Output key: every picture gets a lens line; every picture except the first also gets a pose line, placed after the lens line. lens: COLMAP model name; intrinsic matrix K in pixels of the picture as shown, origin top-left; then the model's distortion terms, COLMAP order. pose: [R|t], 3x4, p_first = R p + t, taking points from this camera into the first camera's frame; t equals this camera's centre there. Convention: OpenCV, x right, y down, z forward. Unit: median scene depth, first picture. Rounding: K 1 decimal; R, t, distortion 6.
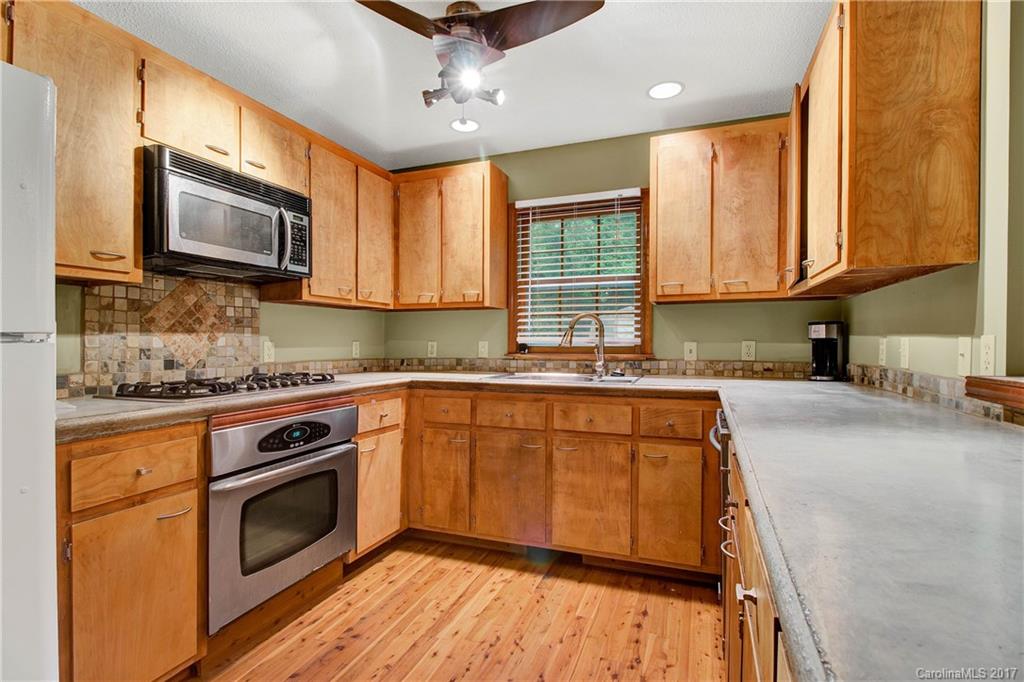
lens RADIAL K [[495.6, 0, 507.5], [0, 495.6, 344.3], [0, 0, 1]] dist [-0.000631, -0.000342]
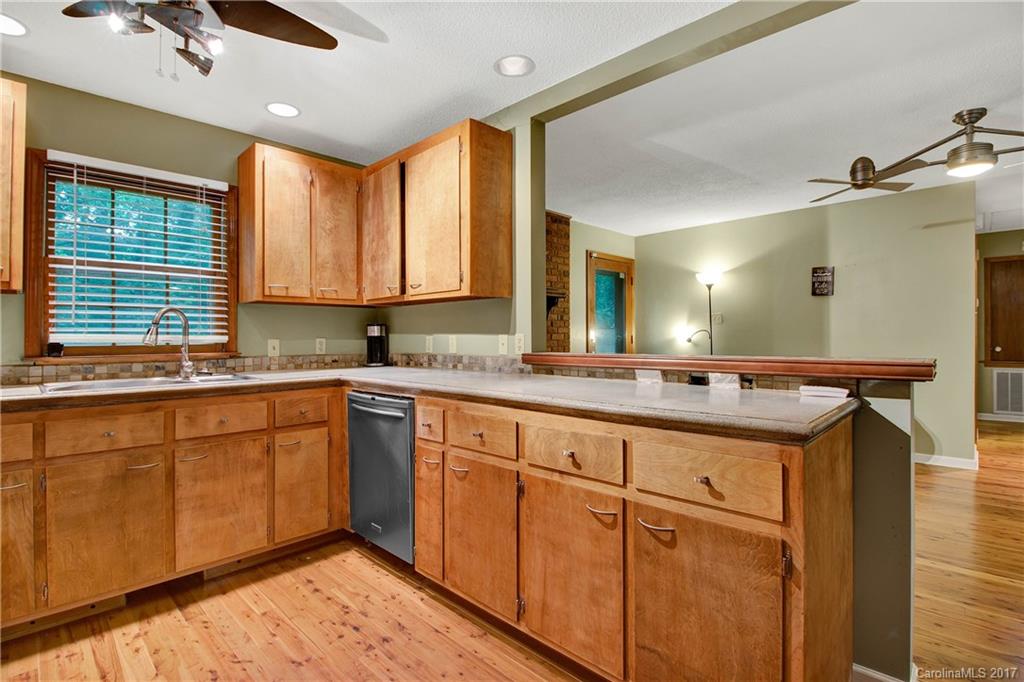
lens RADIAL K [[487.0, 0, 511.4], [0, 487.0, 335.1], [0, 0, 1]] dist [0.000976, -0.013874]
pose [[0.388595, 0.003157, 0.921403, -0.467087], [0.012698, 0.999881, -0.008781, 0.001889], [-0.921321, 0.015112, 0.388509, 0.121492]]
